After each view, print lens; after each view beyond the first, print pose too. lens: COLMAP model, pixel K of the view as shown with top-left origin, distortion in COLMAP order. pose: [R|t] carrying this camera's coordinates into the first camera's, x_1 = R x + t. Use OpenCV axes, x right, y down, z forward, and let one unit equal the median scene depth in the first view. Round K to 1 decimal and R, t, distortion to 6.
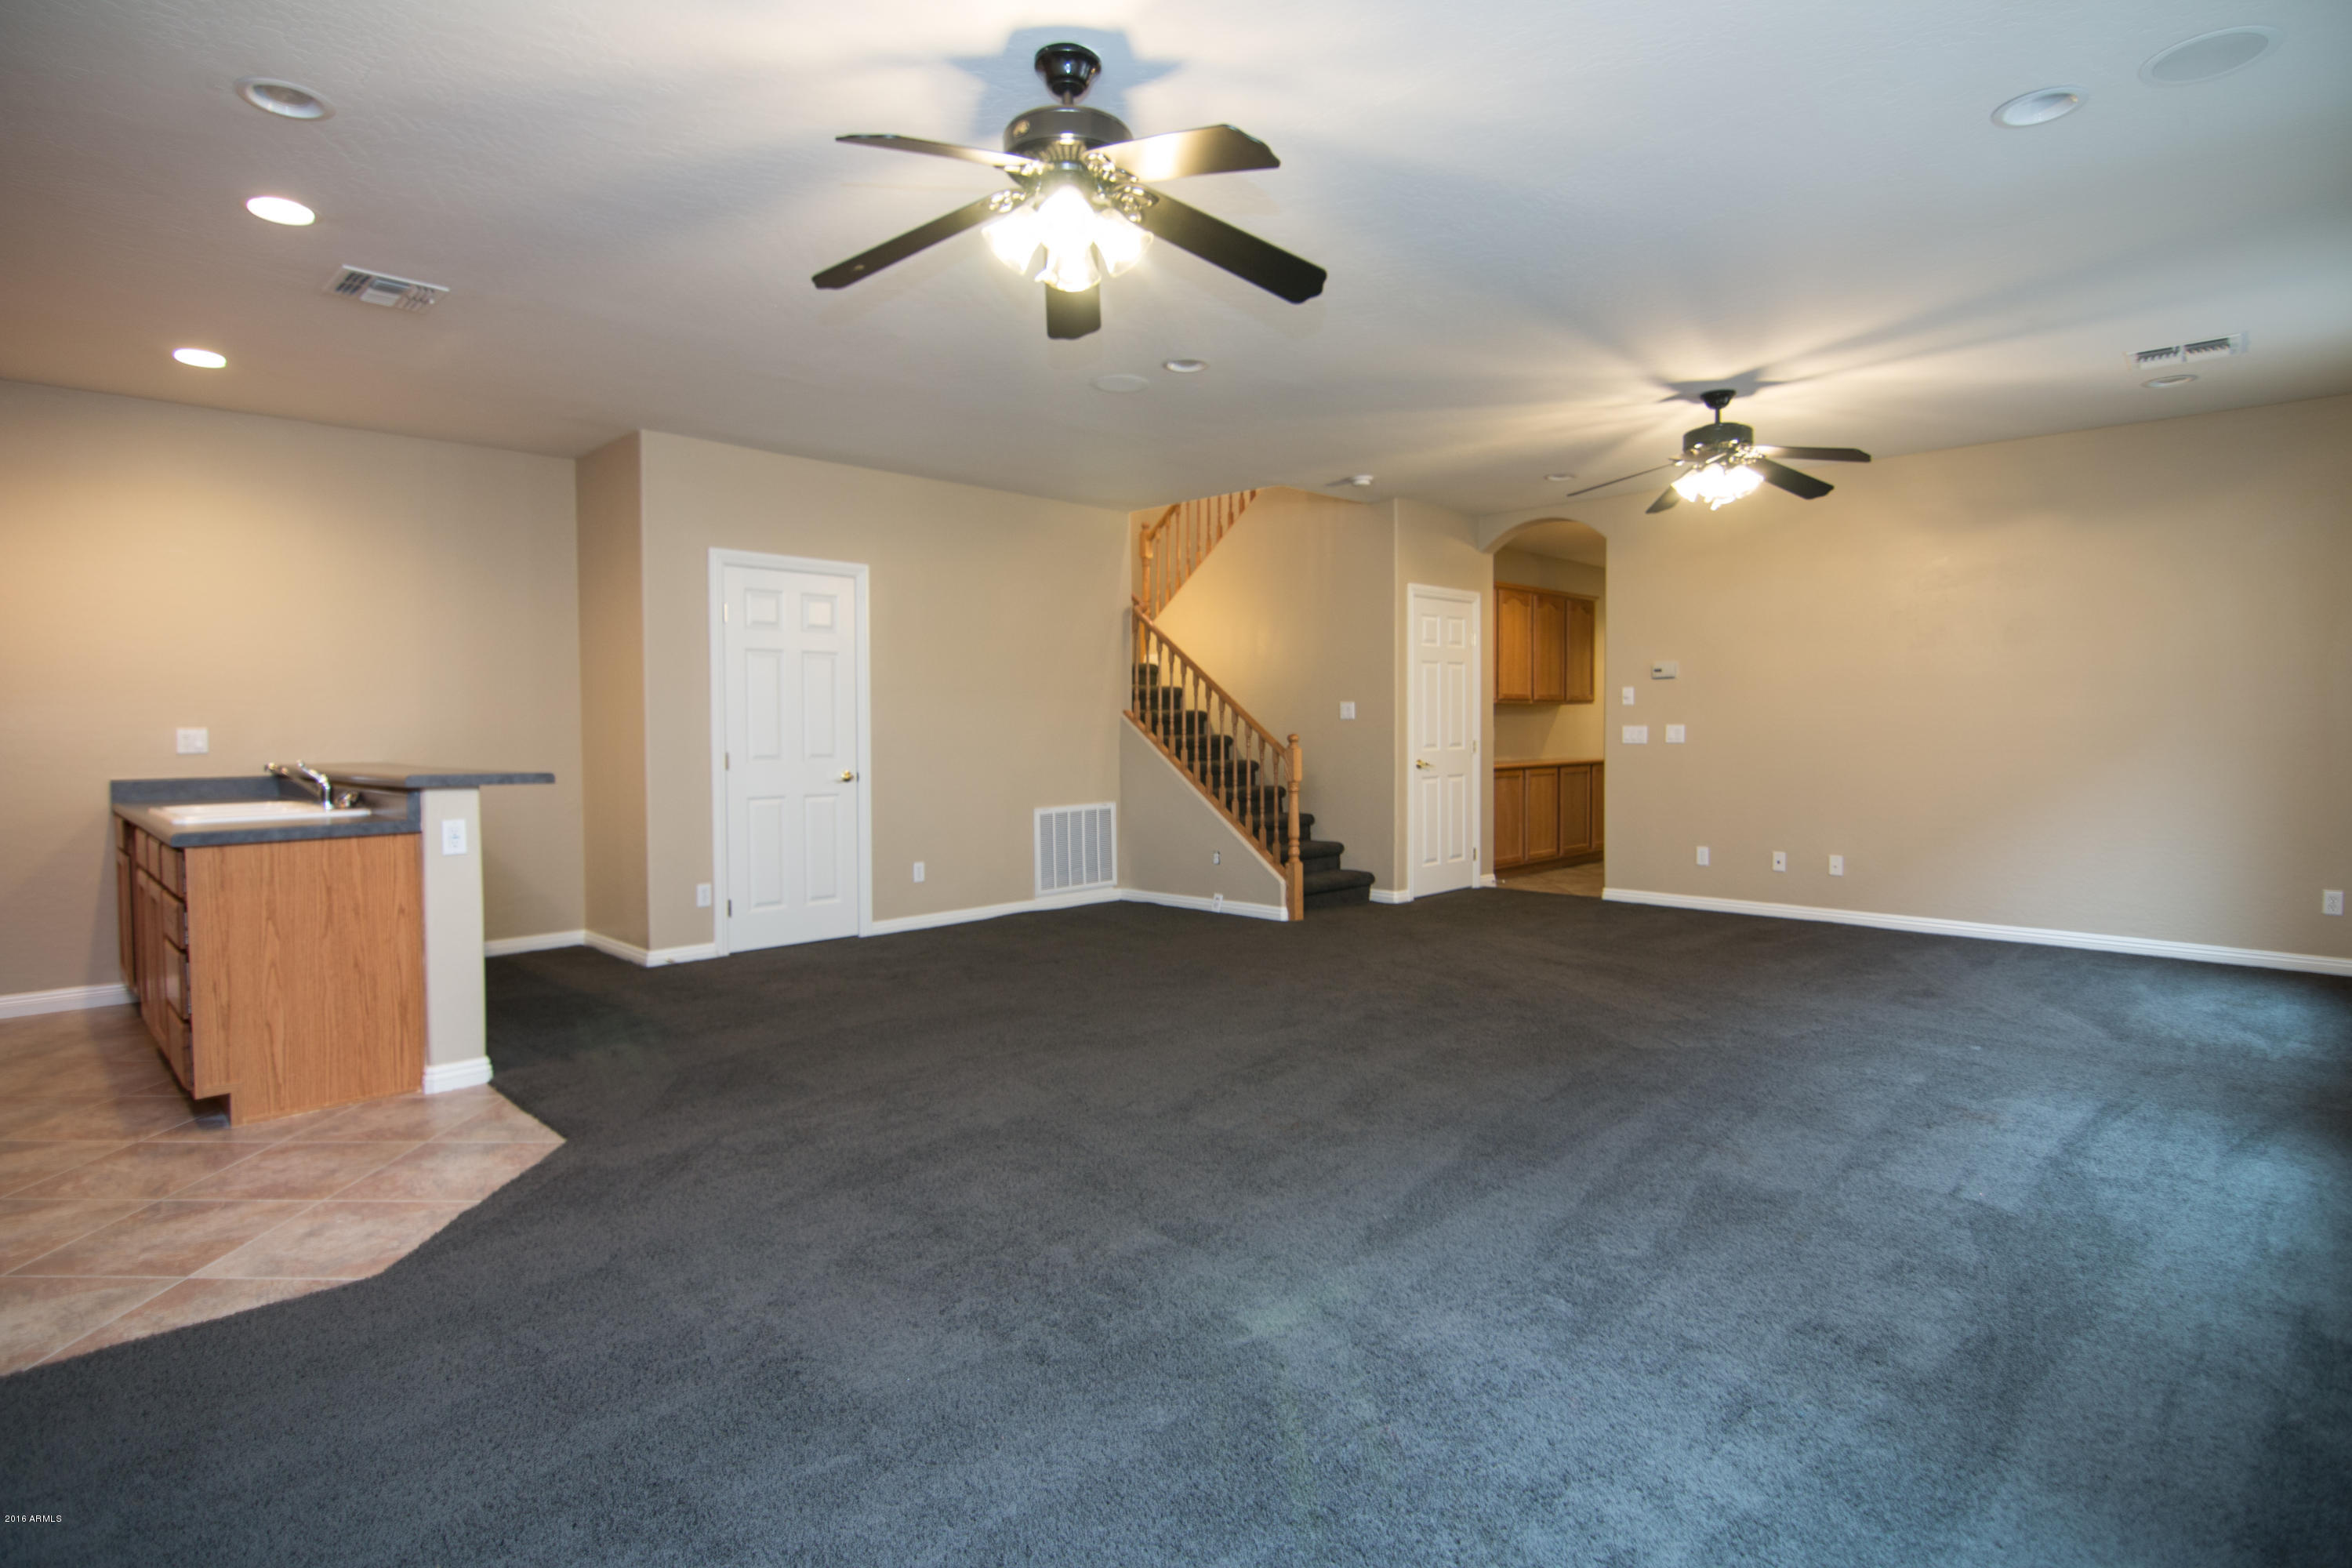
lens RADIAL K [[1188.2, 0, 1174.9], [0, 1188.2, 778.2], [0, 0, 1]] dist [-0.012099, -0.006643]
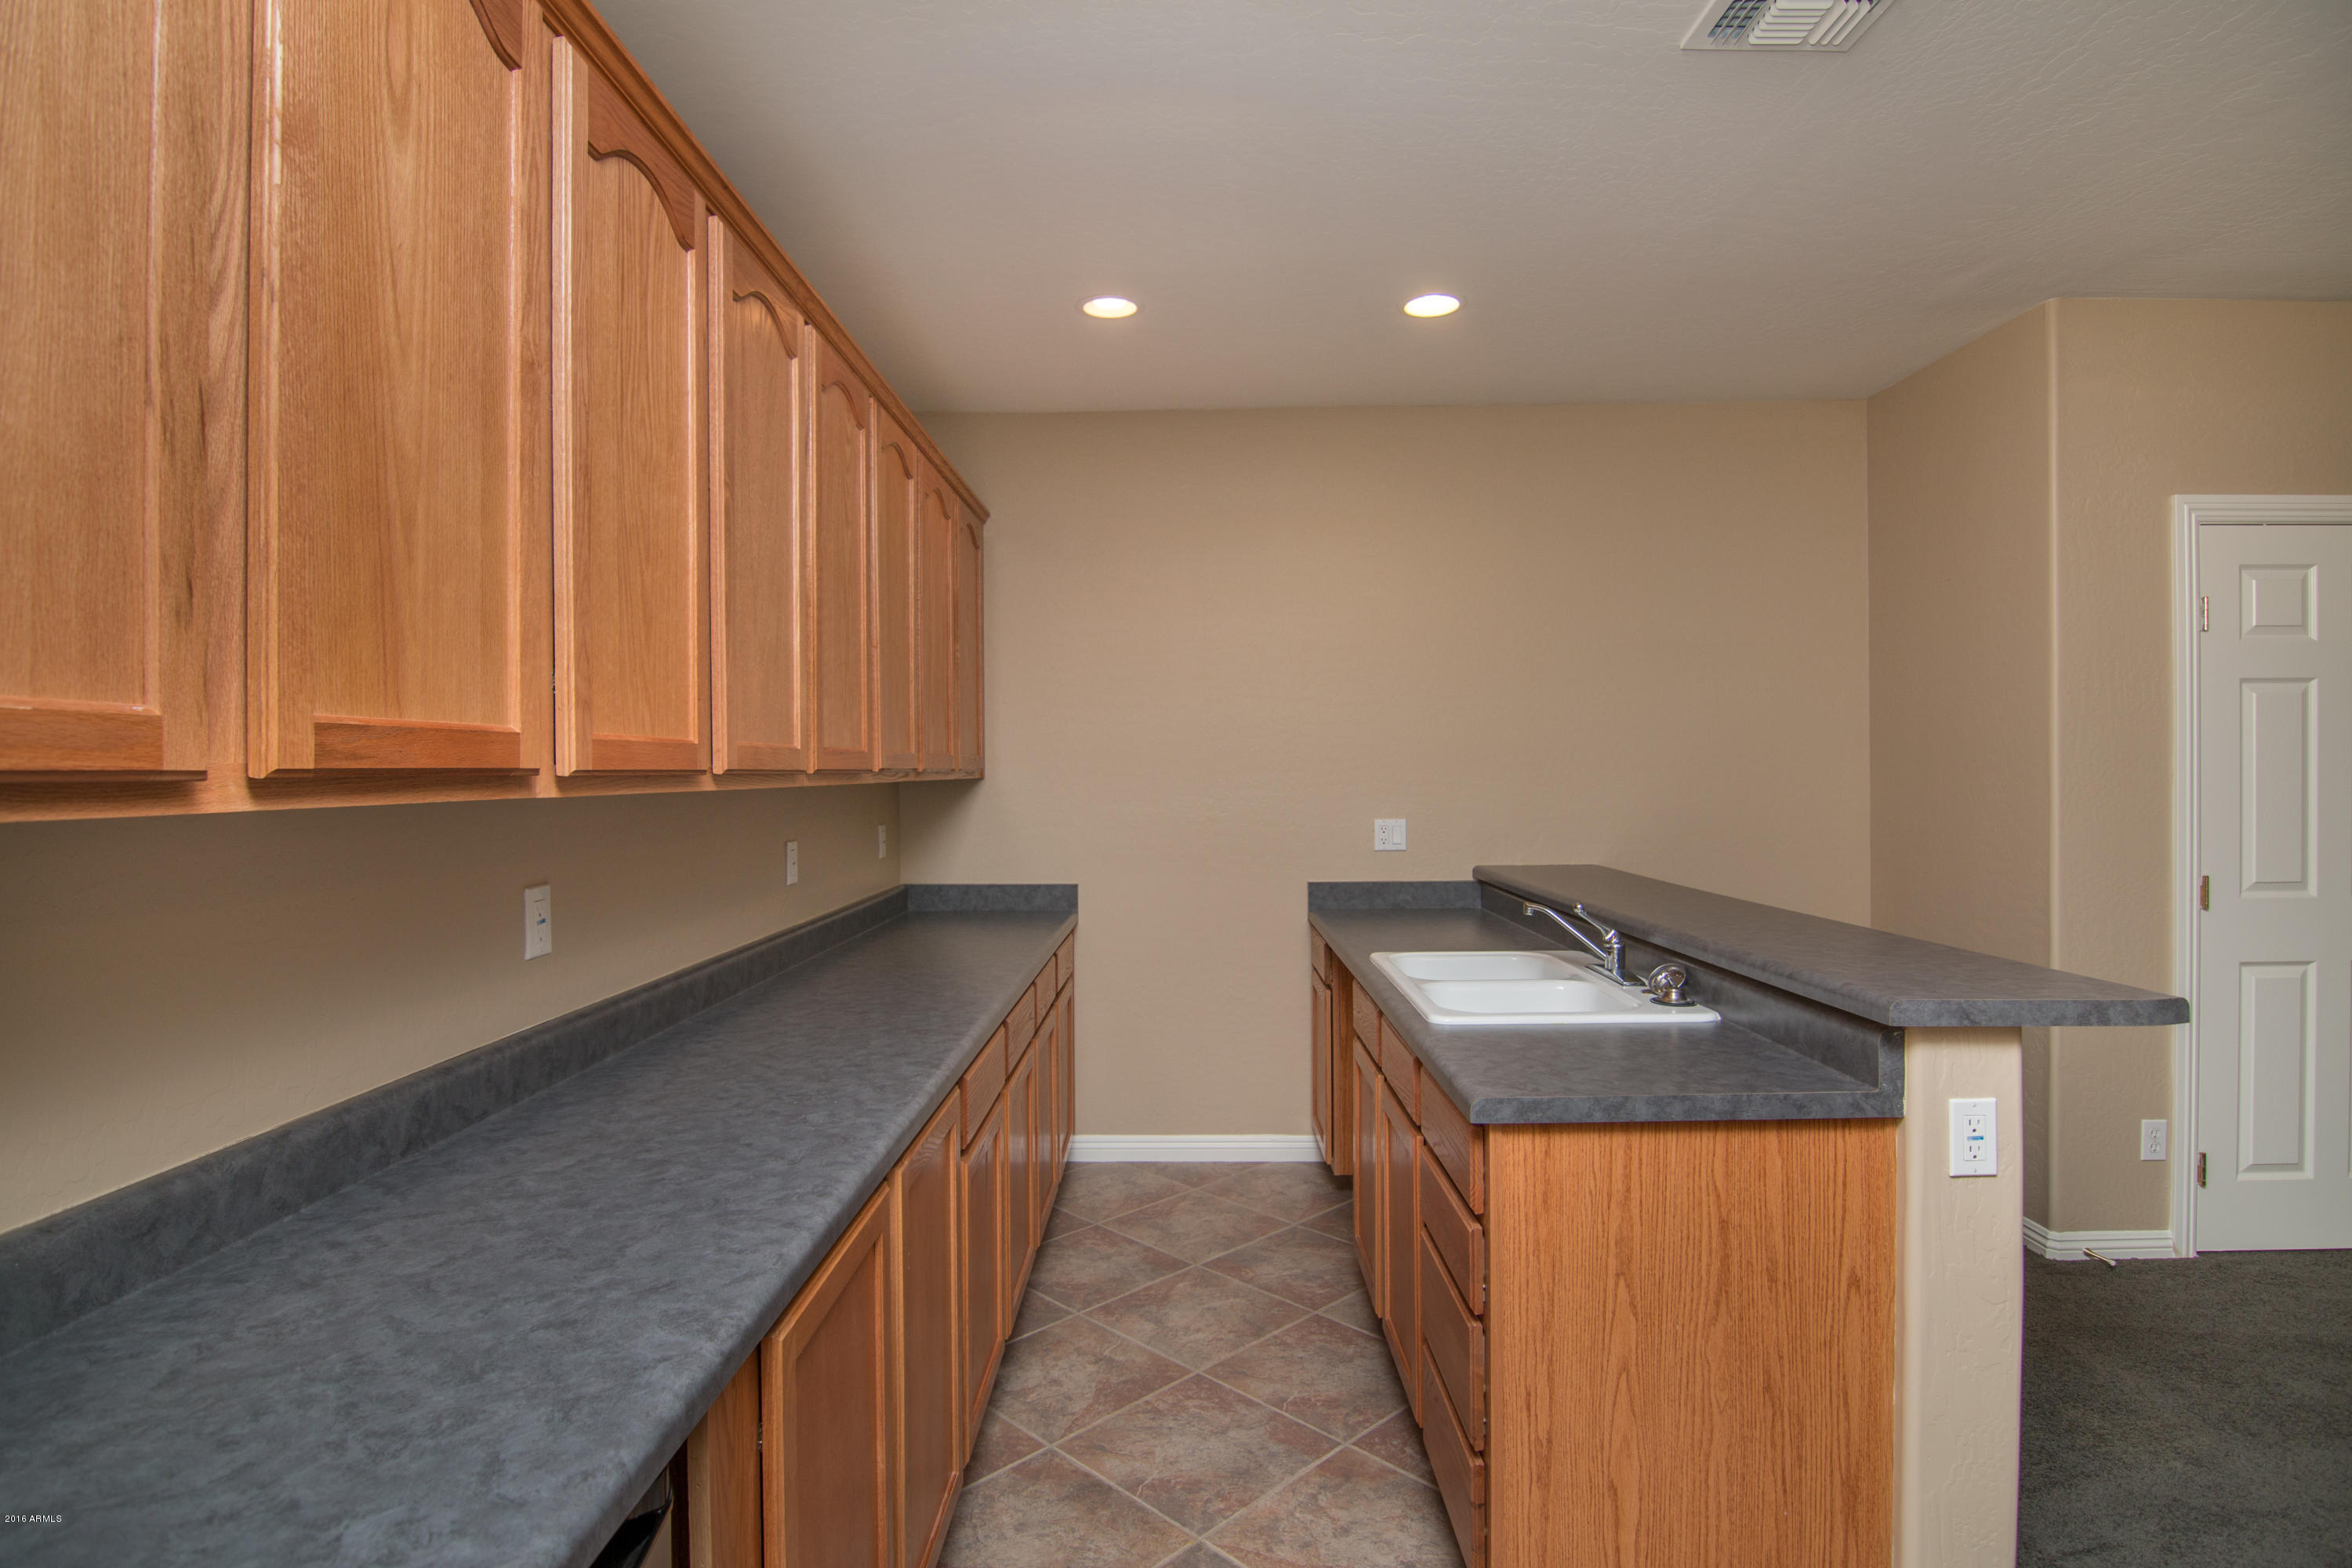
lens RADIAL K [[1188.2, 0, 1179.2], [0, 1188.2, 775.6], [0, 0, 1]] dist [-0.012099, -0.006643]
pose [[0.693666, -0.001694, -0.720295, -0.507955], [-0.023348, 0.999419, -0.024835, -0.069081], [0.719918, 0.034045, 0.693224, 0.484416]]
